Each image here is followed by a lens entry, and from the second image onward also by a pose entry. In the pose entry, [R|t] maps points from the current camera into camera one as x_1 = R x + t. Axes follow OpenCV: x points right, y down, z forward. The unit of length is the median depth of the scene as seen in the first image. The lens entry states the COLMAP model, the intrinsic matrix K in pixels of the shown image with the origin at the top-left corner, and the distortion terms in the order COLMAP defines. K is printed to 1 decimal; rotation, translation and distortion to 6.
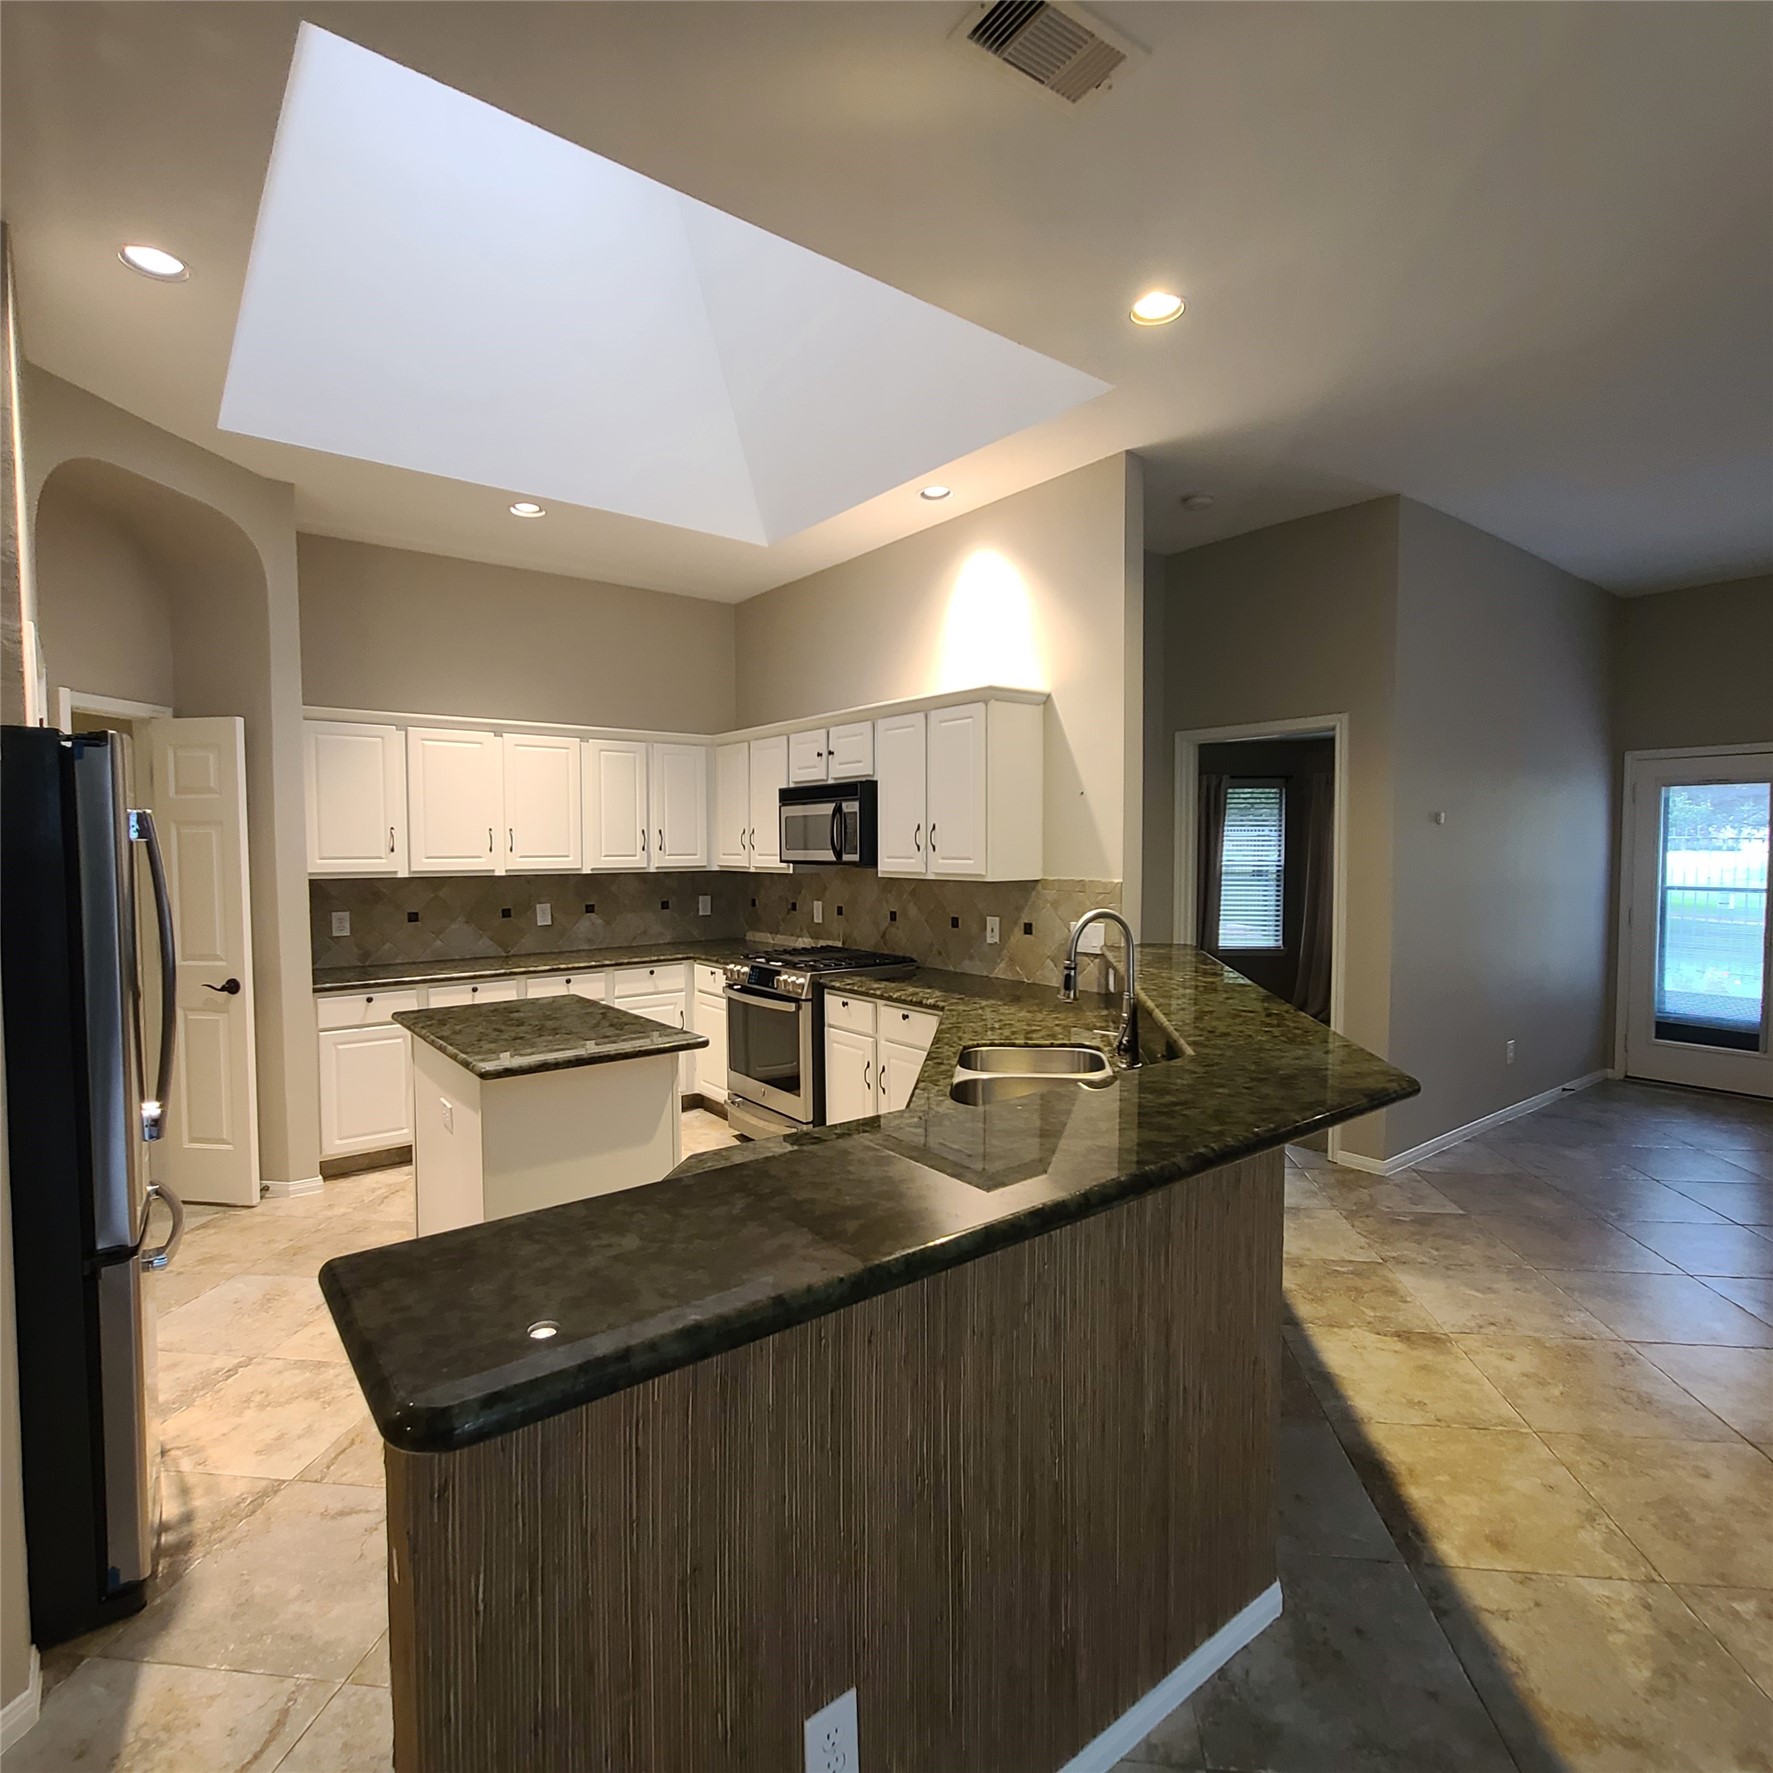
lens RADIAL K [[968.6, 0, 885.8], [0, 968.6, 885.3], [0, 0, 1]] dist [0.002070, -0.000318]
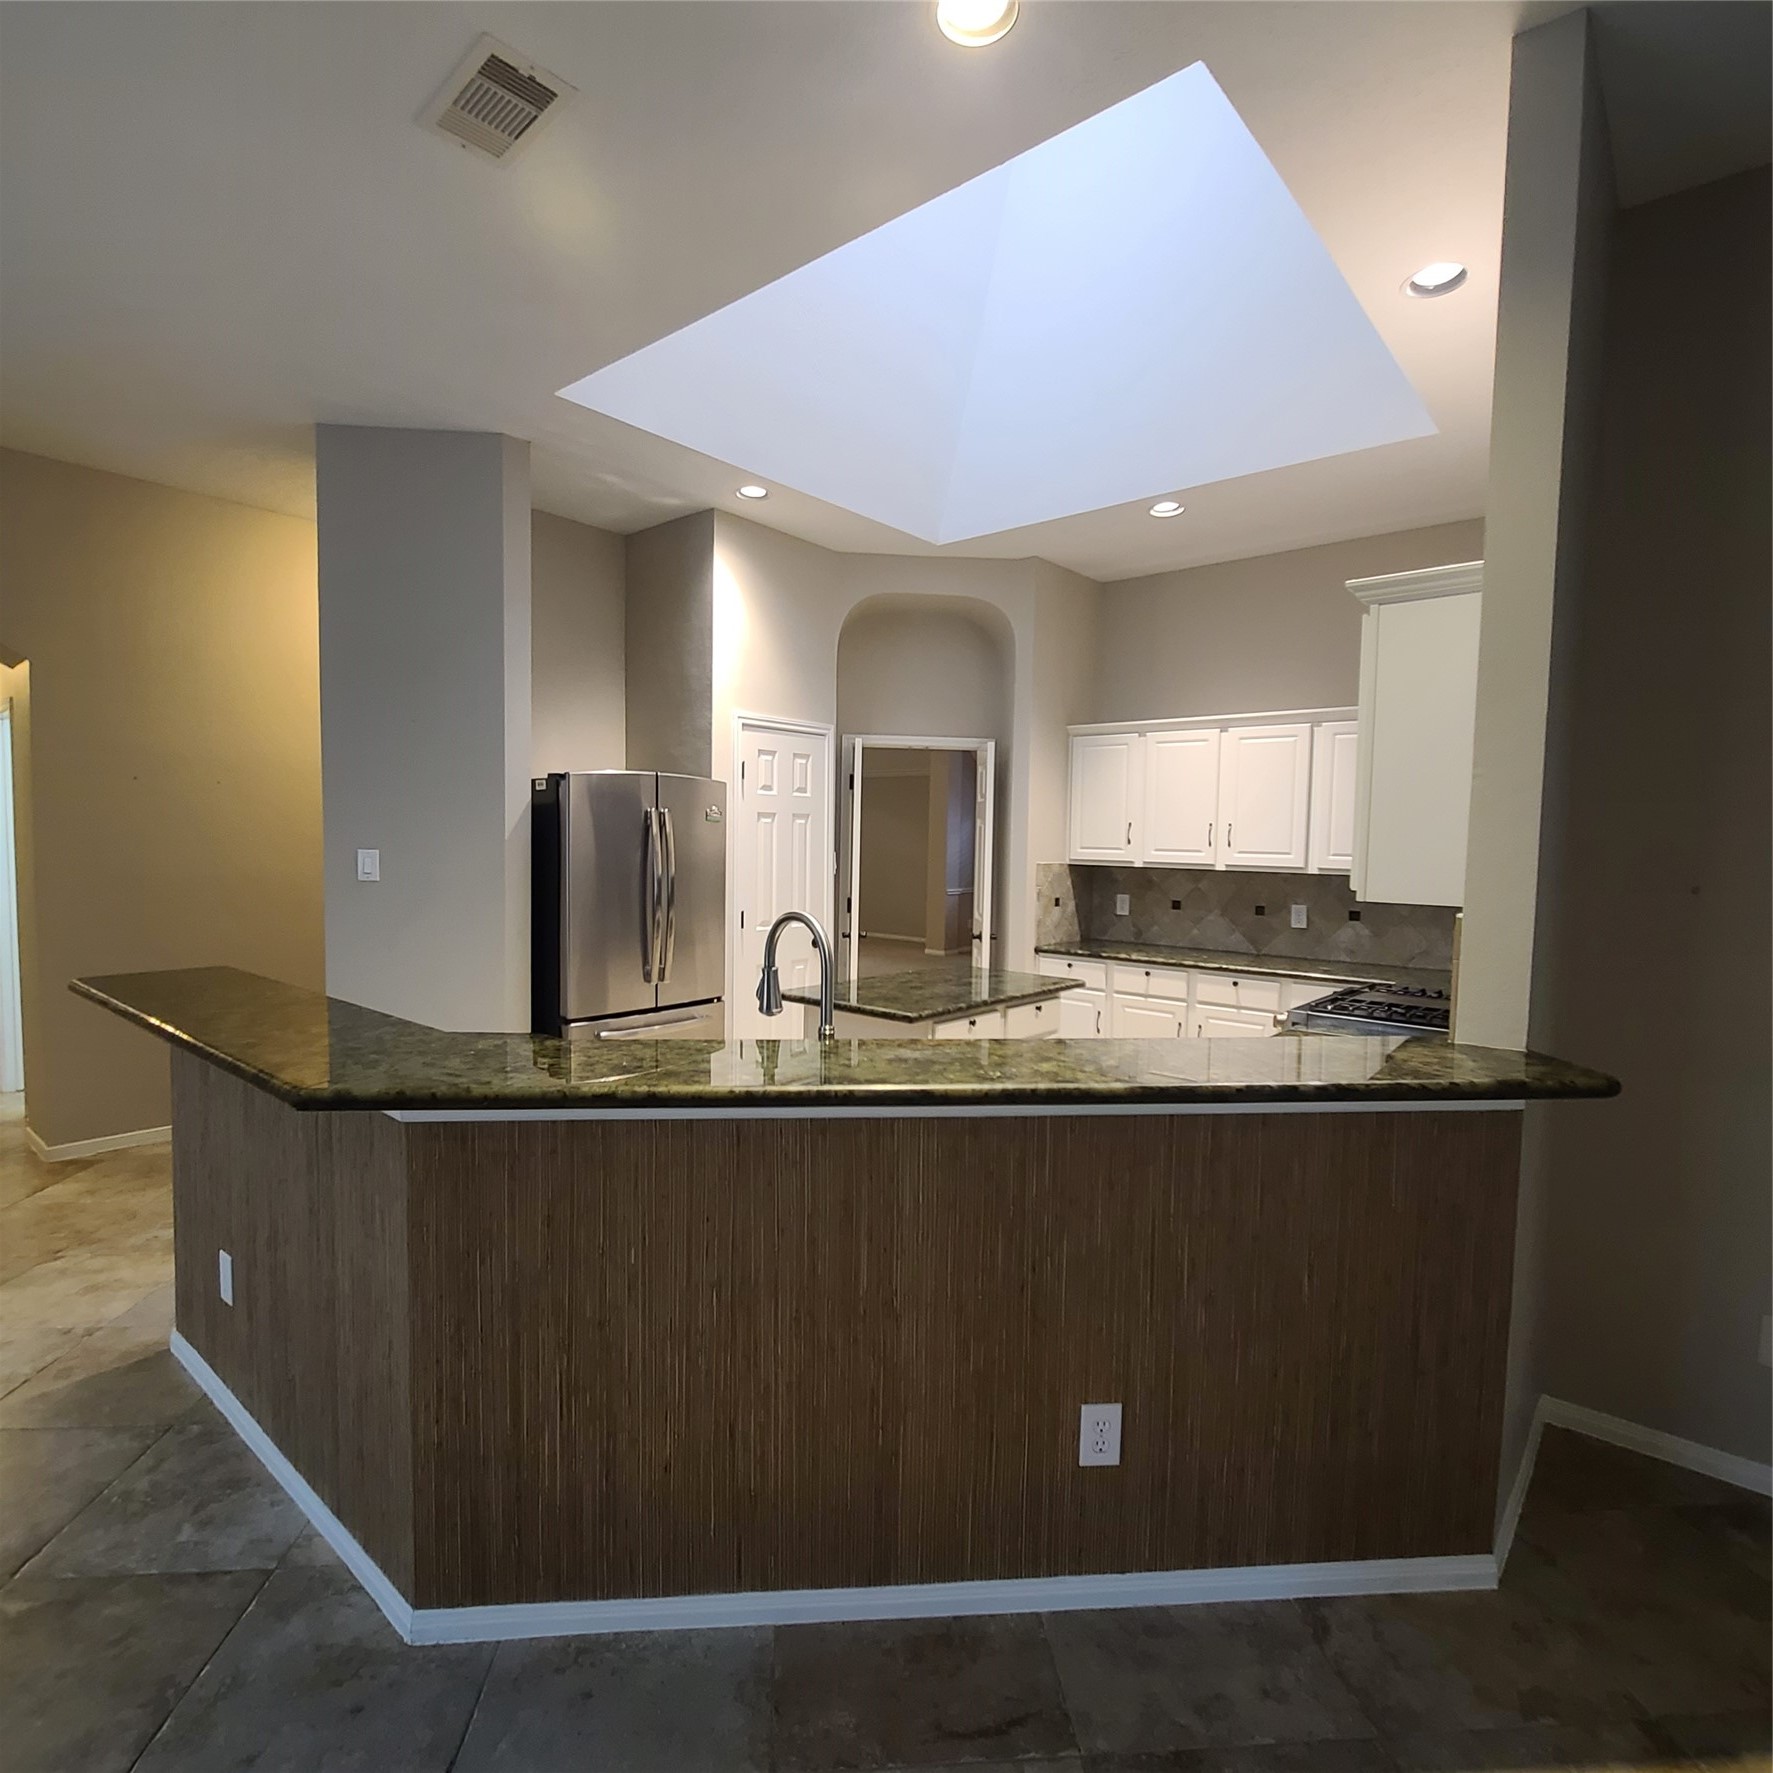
lens RADIAL K [[968.6, 0, 886.1], [0, 968.6, 889.4], [0, 0, 1]] dist [0.002070, -0.000318]
pose [[0.202292, 0.062959, -0.977299, 0.517332], [-0.061962, 0.996755, 0.051386, -0.020572], [0.977363, 0.050160, 0.205536, 0.460696]]
